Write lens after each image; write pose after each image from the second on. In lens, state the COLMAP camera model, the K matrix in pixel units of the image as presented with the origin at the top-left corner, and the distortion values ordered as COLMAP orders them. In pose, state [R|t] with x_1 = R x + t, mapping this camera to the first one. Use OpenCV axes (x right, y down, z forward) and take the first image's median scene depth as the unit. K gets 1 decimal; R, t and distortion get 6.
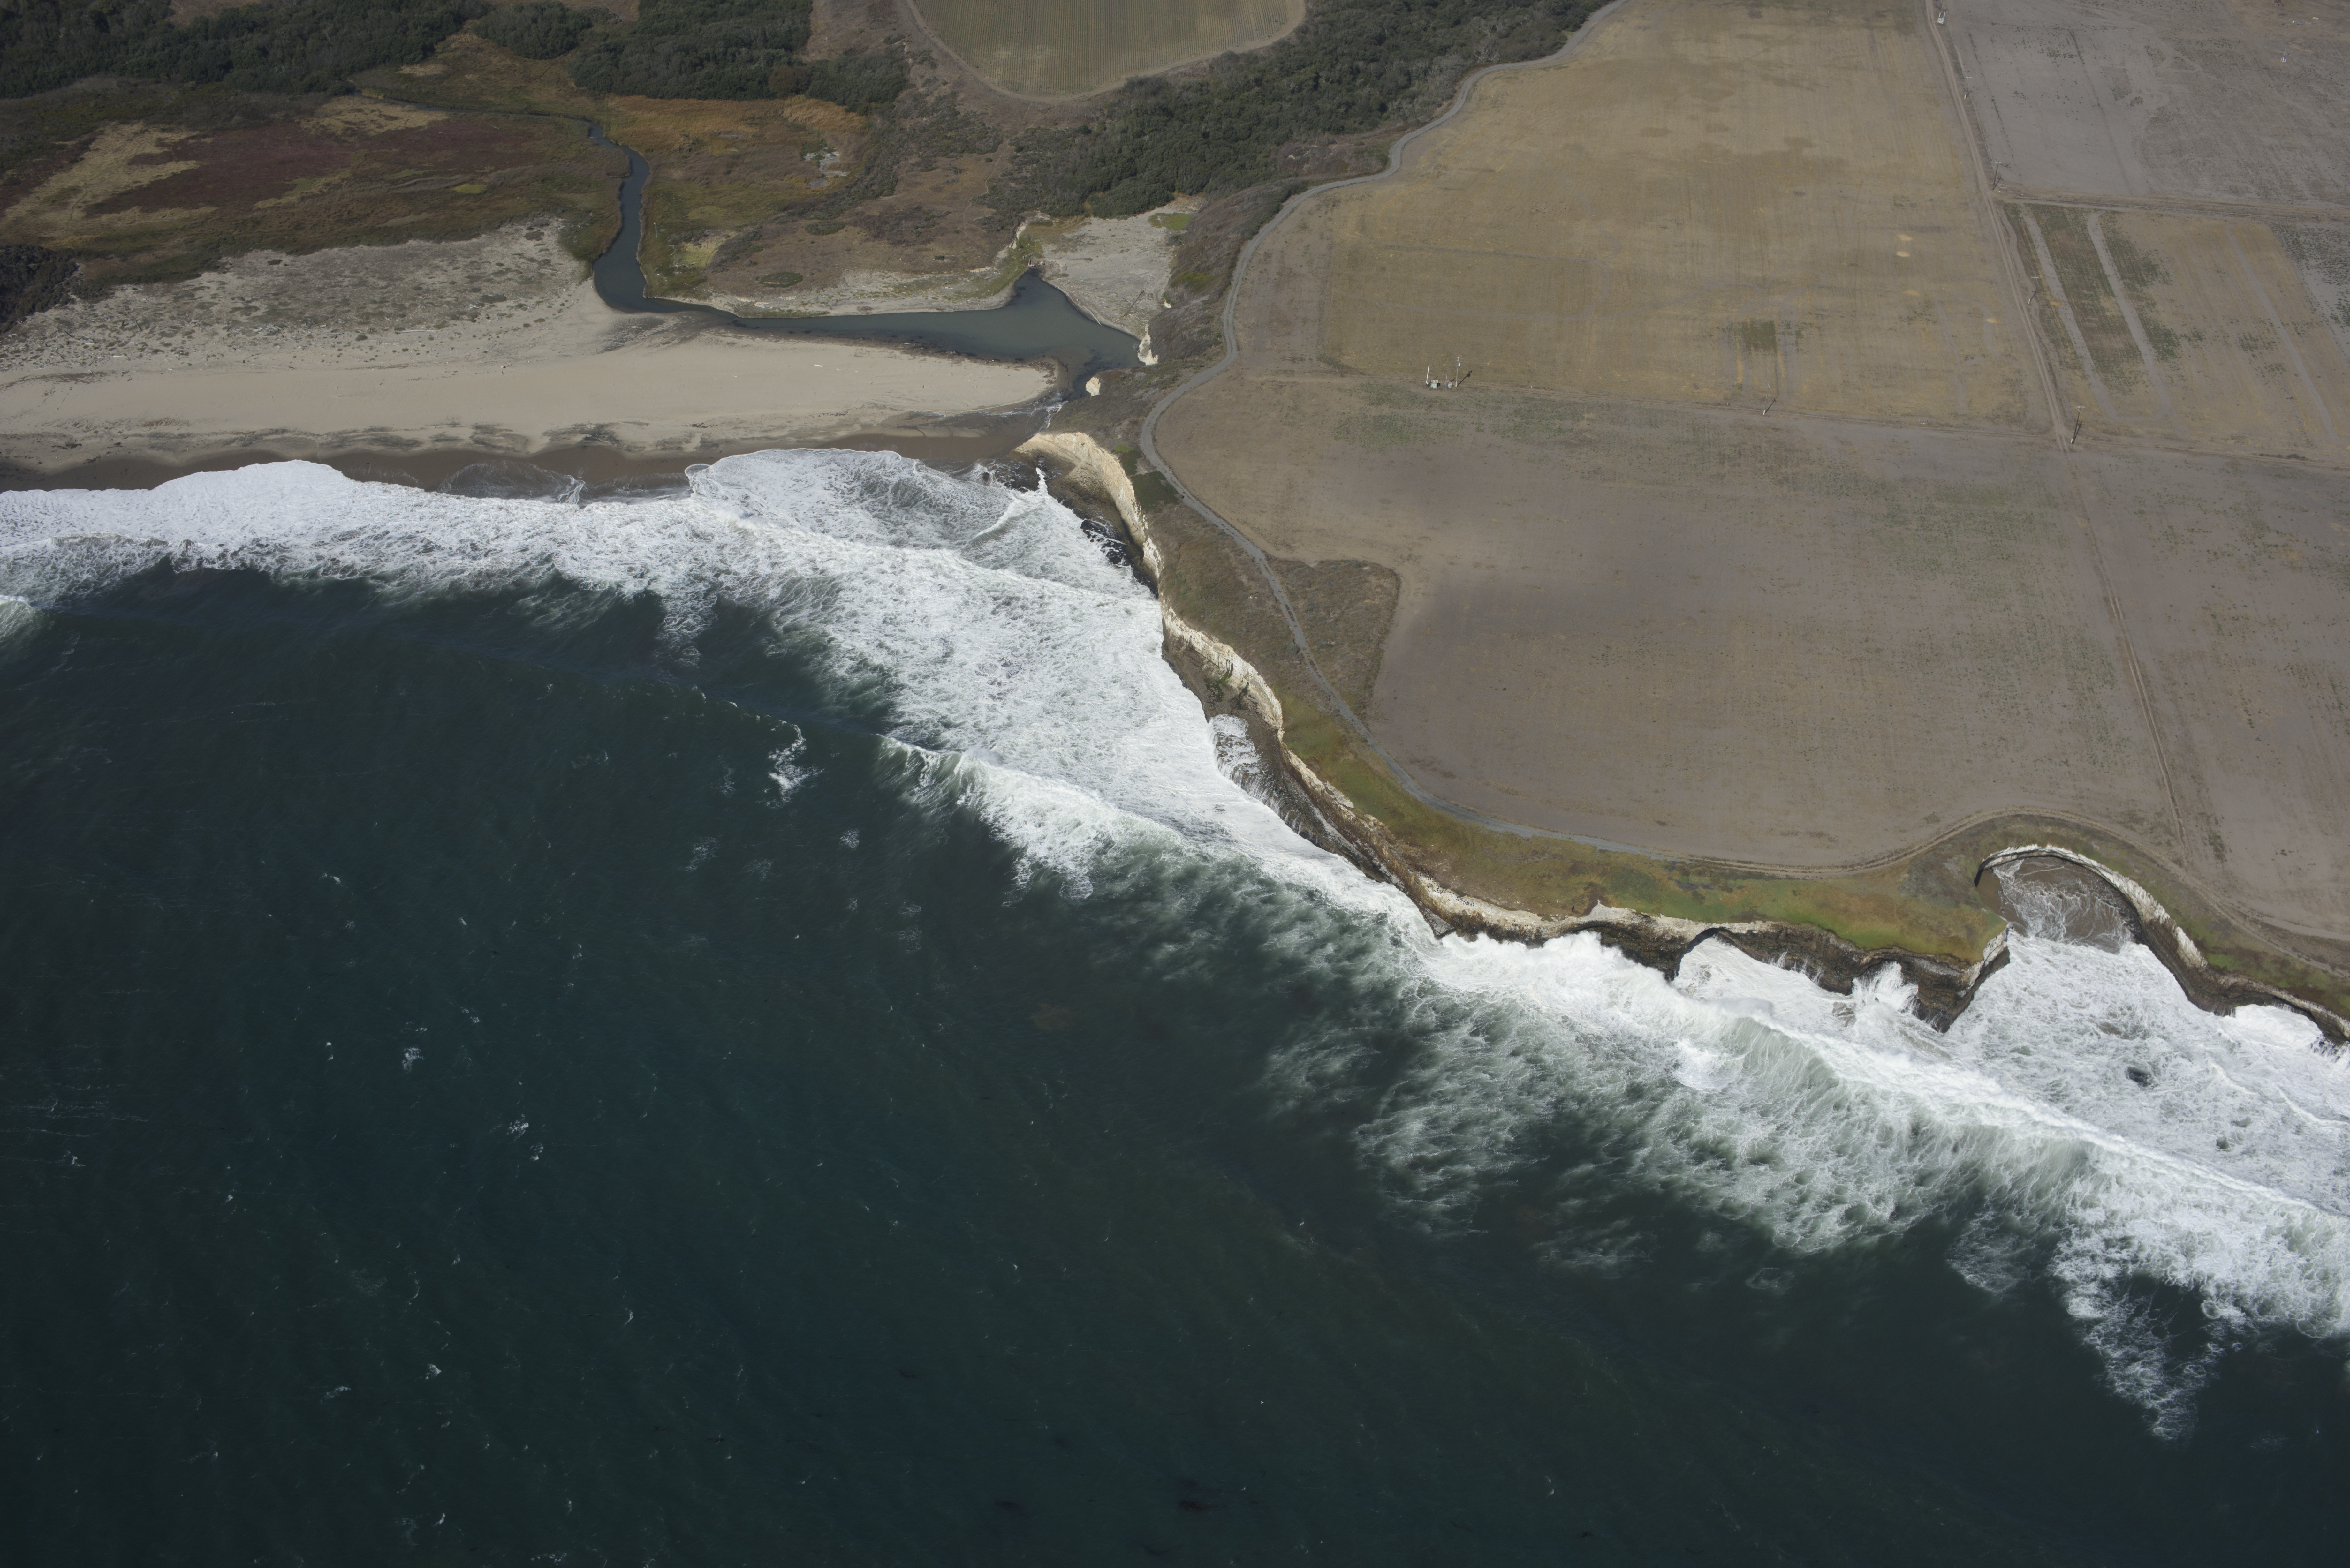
lens RADIAL K [[2687.3, 0, 1175.0], [0, 2687.3, 784.0], [0, 0, 1]] dist [-0.118981, 0.144426]
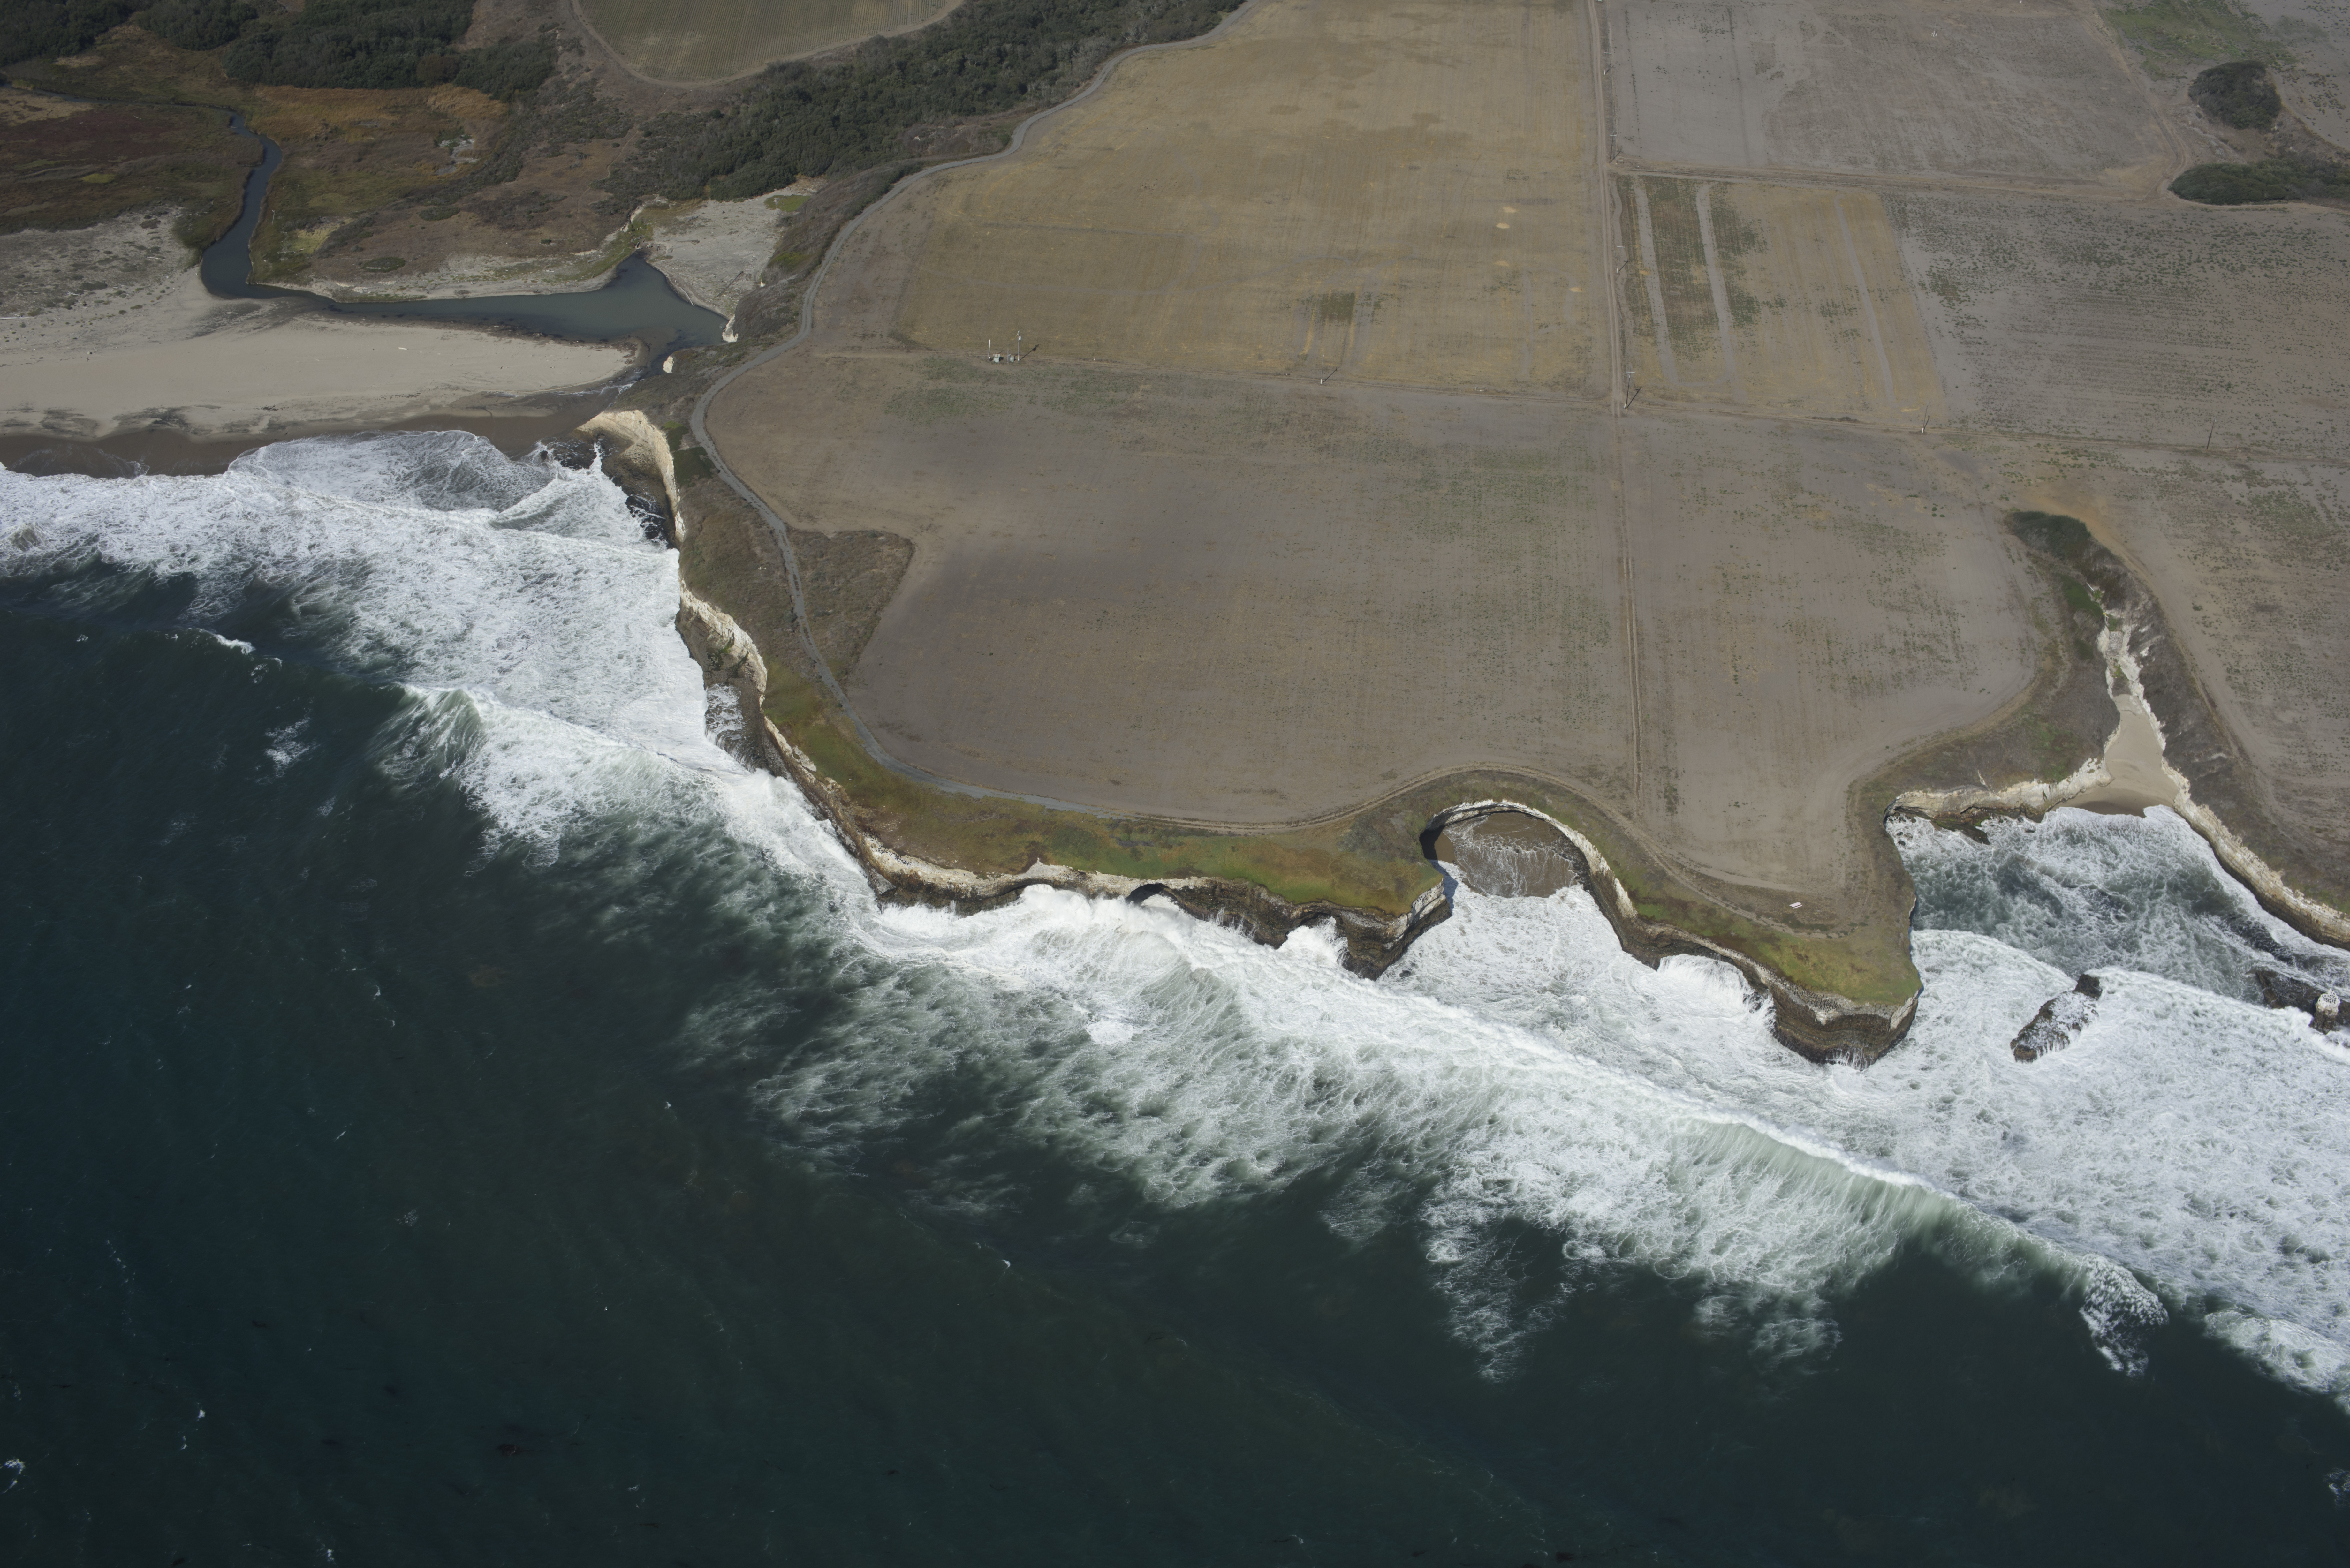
lens RADIAL K [[2687.3, 0, 1175.0], [0, 2687.3, 784.0], [0, 0, 1]] dist [-0.118981, 0.144426]
pose [[0.999602, -0.012043, 0.025522, 0.122113], [0.012028, 0.999927, 0.000714, 0.010085], [-0.025529, -0.000407, 0.999674, -0.009725]]
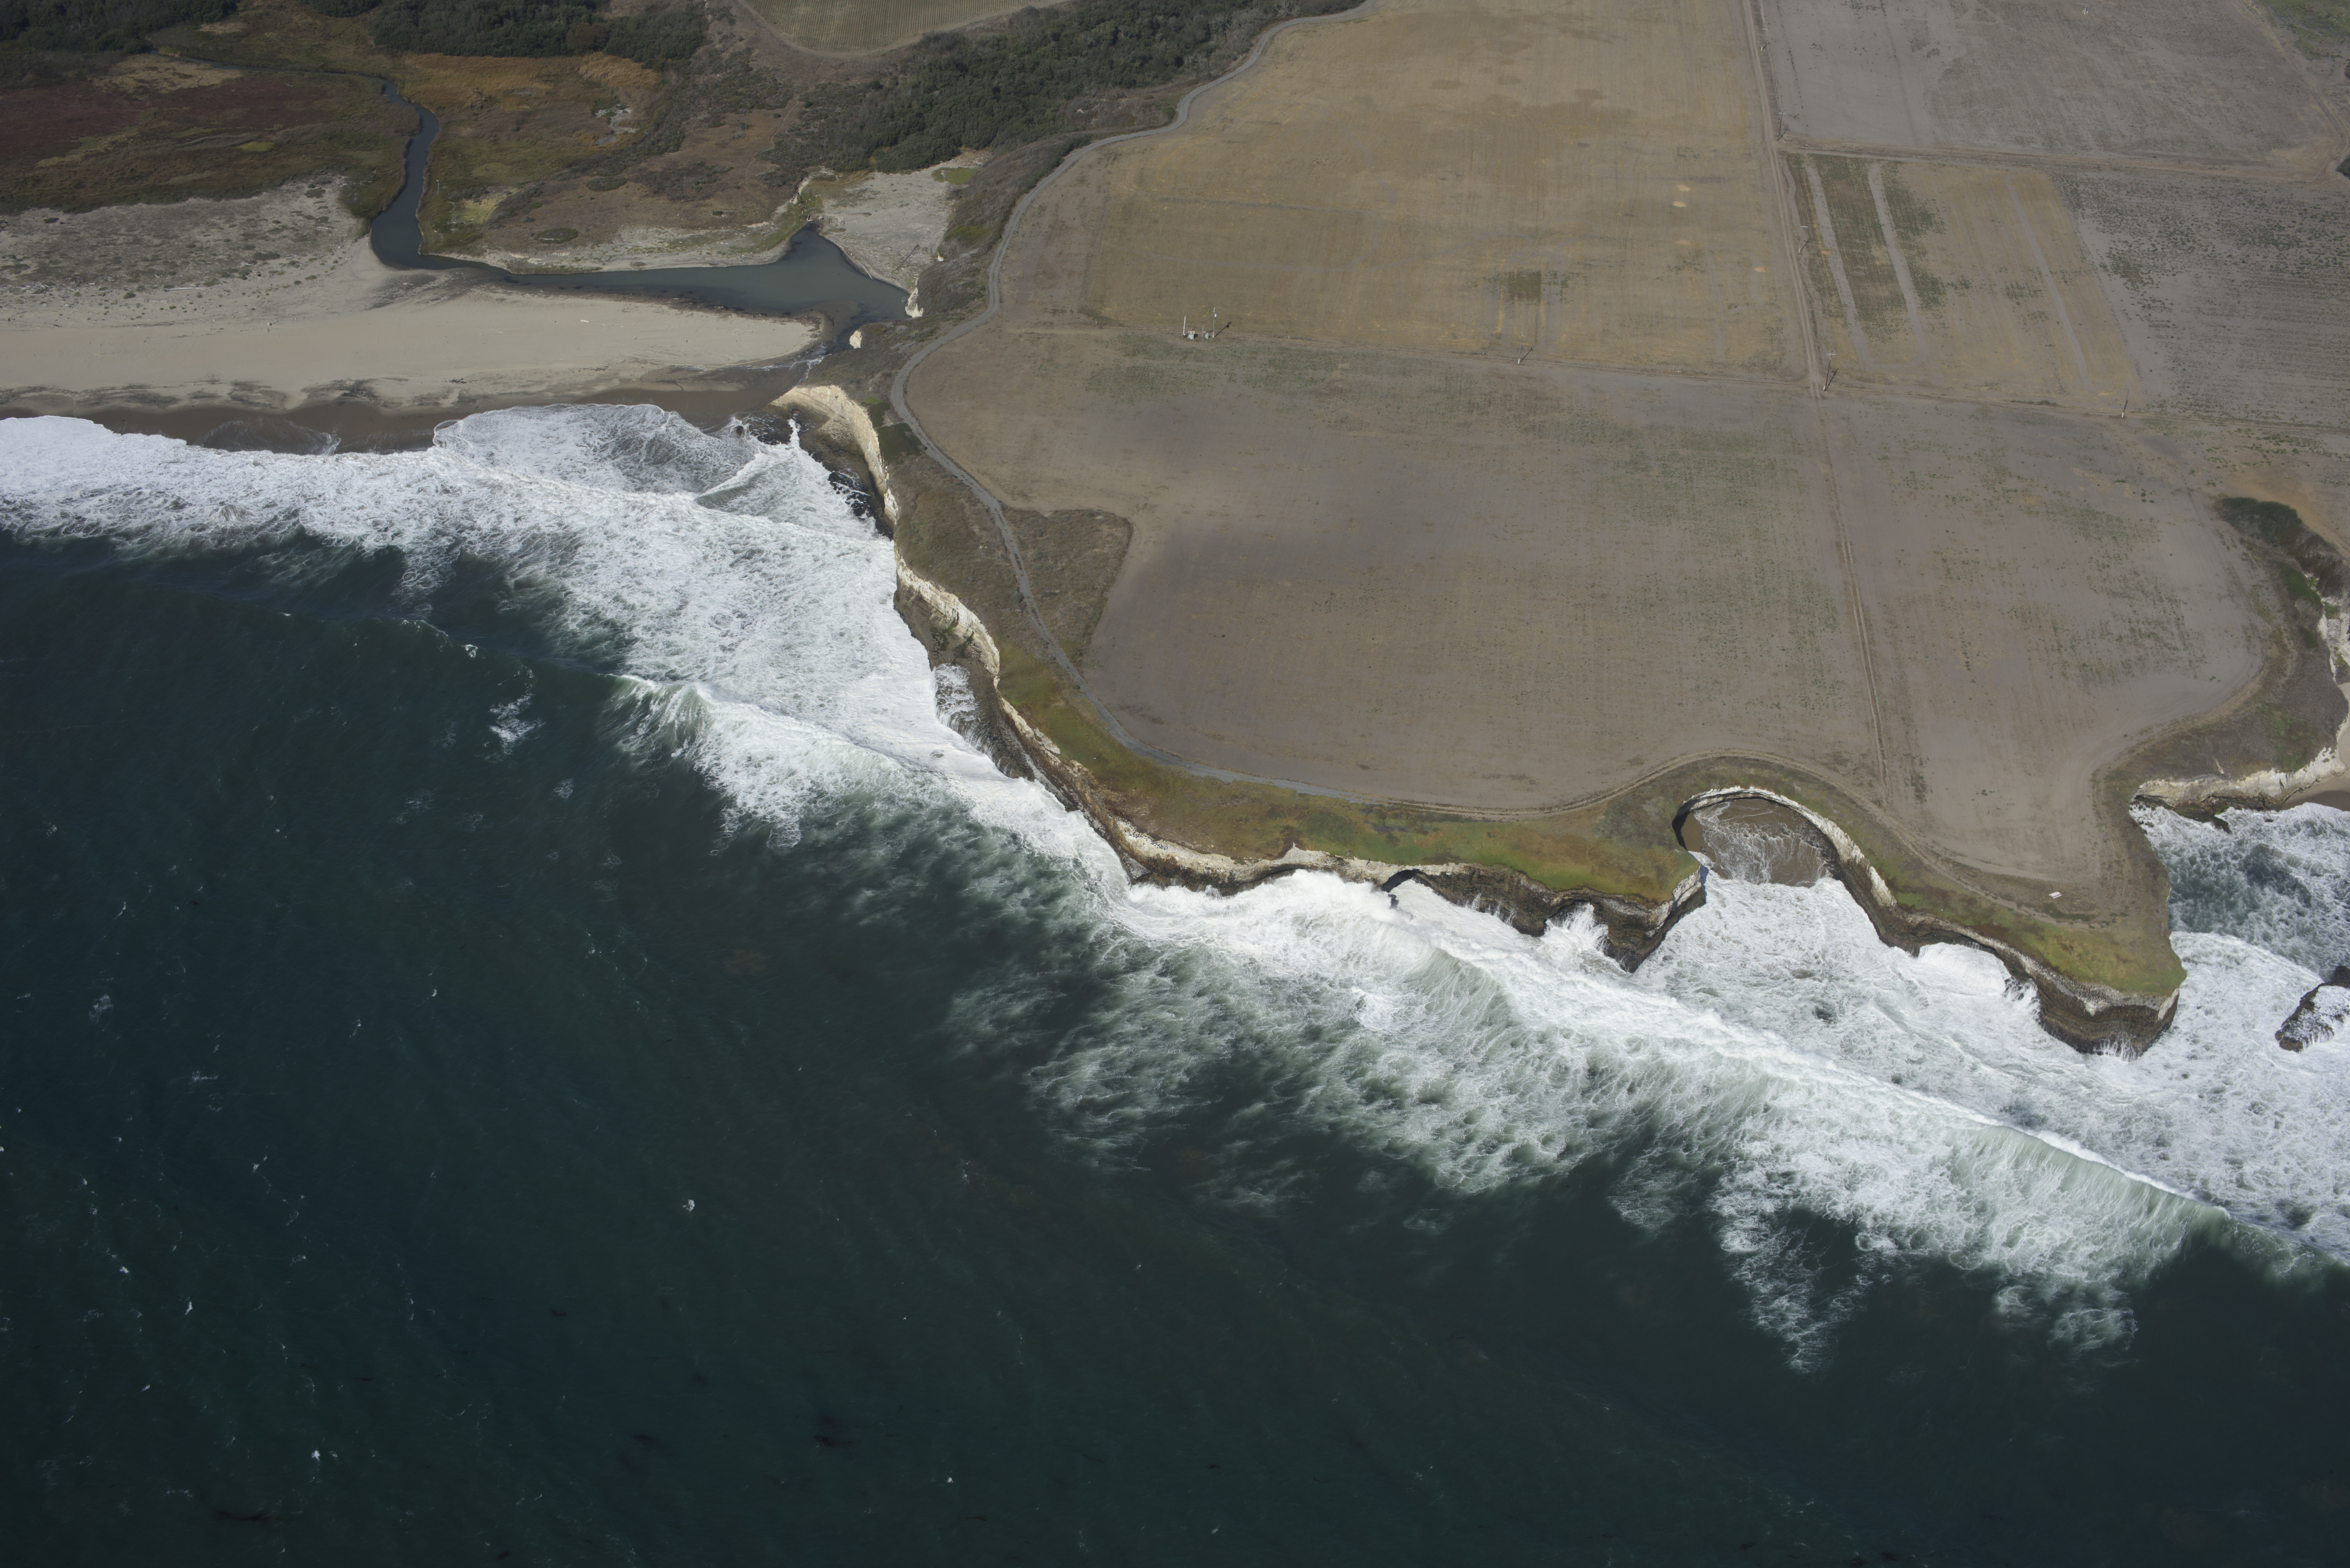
lens RADIAL K [[2687.3, 0, 1175.0], [0, 2687.3, 784.0], [0, 0, 1]] dist [-0.118981, 0.144426]
pose [[0.999753, -0.006821, 0.021138, 0.061223], [0.006543, 0.999891, 0.013200, 0.004944], [-0.021226, -0.013058, 0.999689, -0.004661]]
